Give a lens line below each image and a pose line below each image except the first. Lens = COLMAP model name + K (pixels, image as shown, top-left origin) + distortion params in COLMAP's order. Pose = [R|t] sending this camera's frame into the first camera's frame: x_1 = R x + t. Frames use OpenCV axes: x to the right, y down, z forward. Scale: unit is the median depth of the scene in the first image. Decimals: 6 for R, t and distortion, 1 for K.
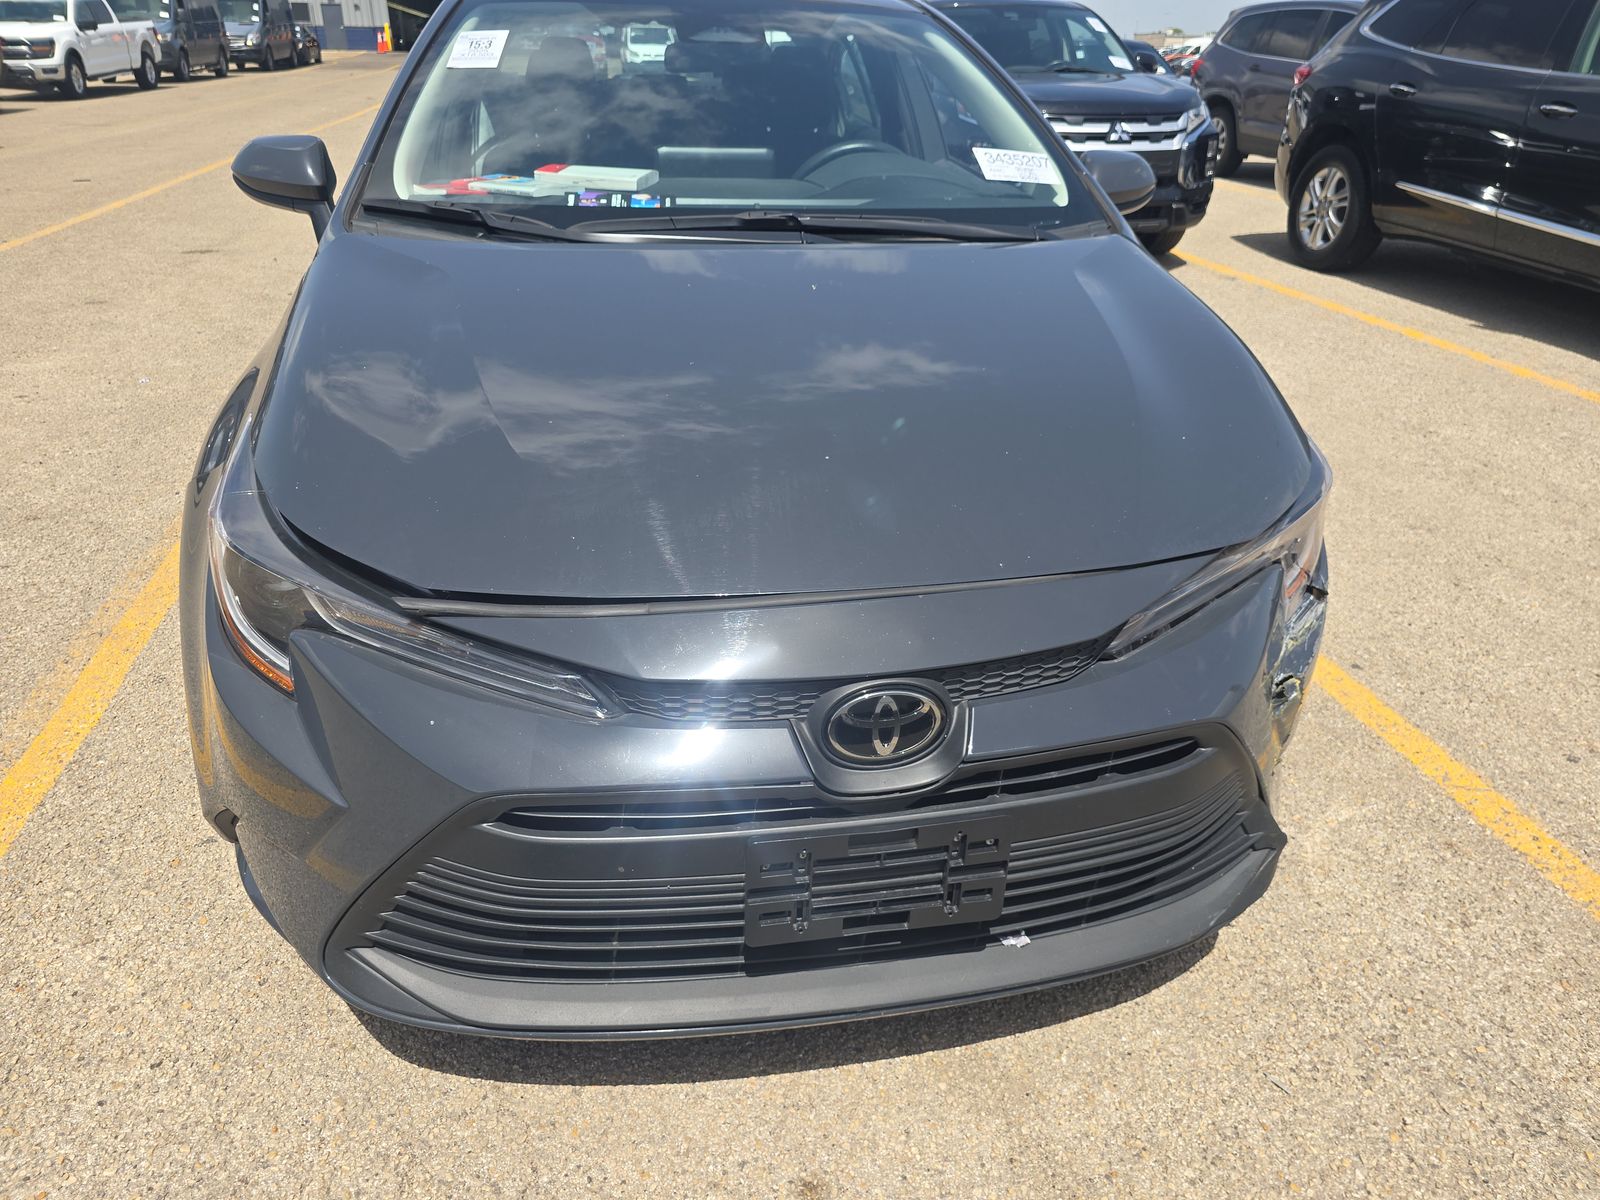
lens RADIAL K [[1065.1, 0, 803.3], [0, 1065.1, 593.8], [0, 0, 1]] dist [0.051039, -0.061198]
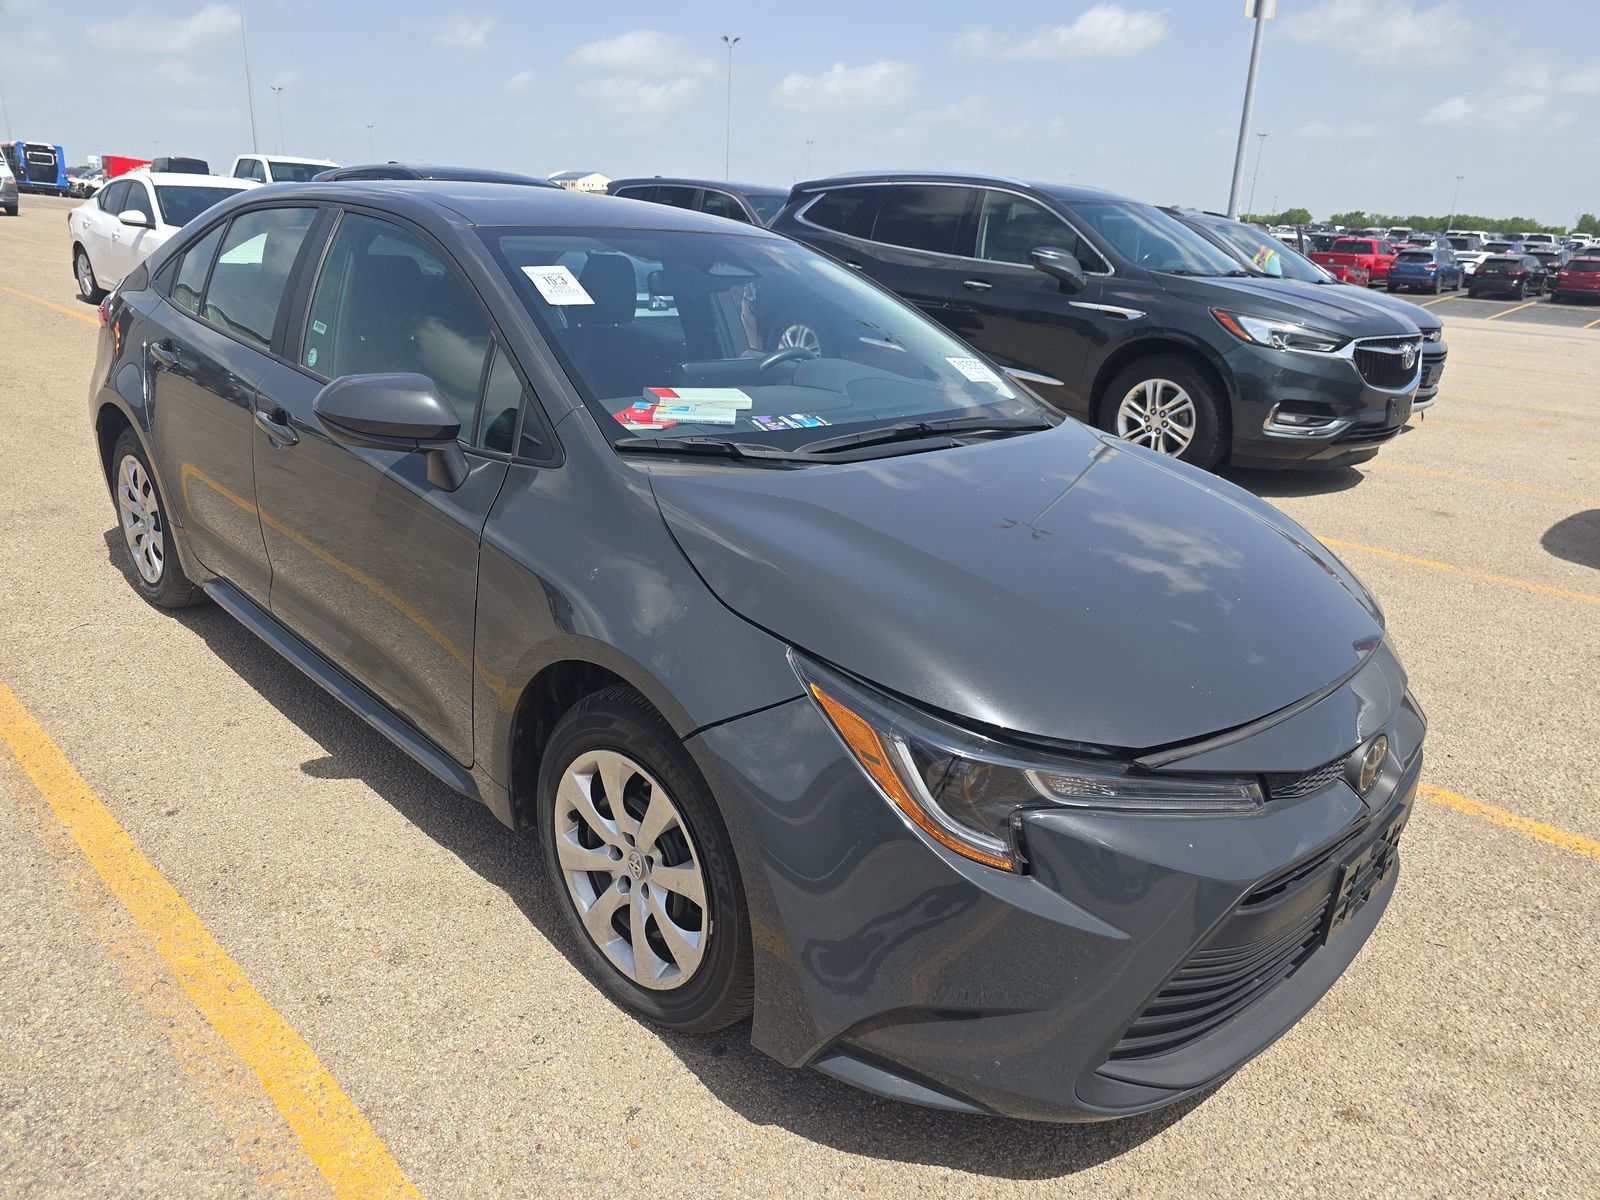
lens RADIAL K [[1065.1, 0, 803.3], [0, 1065.1, 593.8], [0, 0, 1]] dist [0.051039, -0.061198]
pose [[0.828970, -0.157130, 0.536768, -0.235515], [0.216854, 0.974948, -0.049504, -0.036776], [-0.515542, 0.157437, 0.842277, 0.014798]]
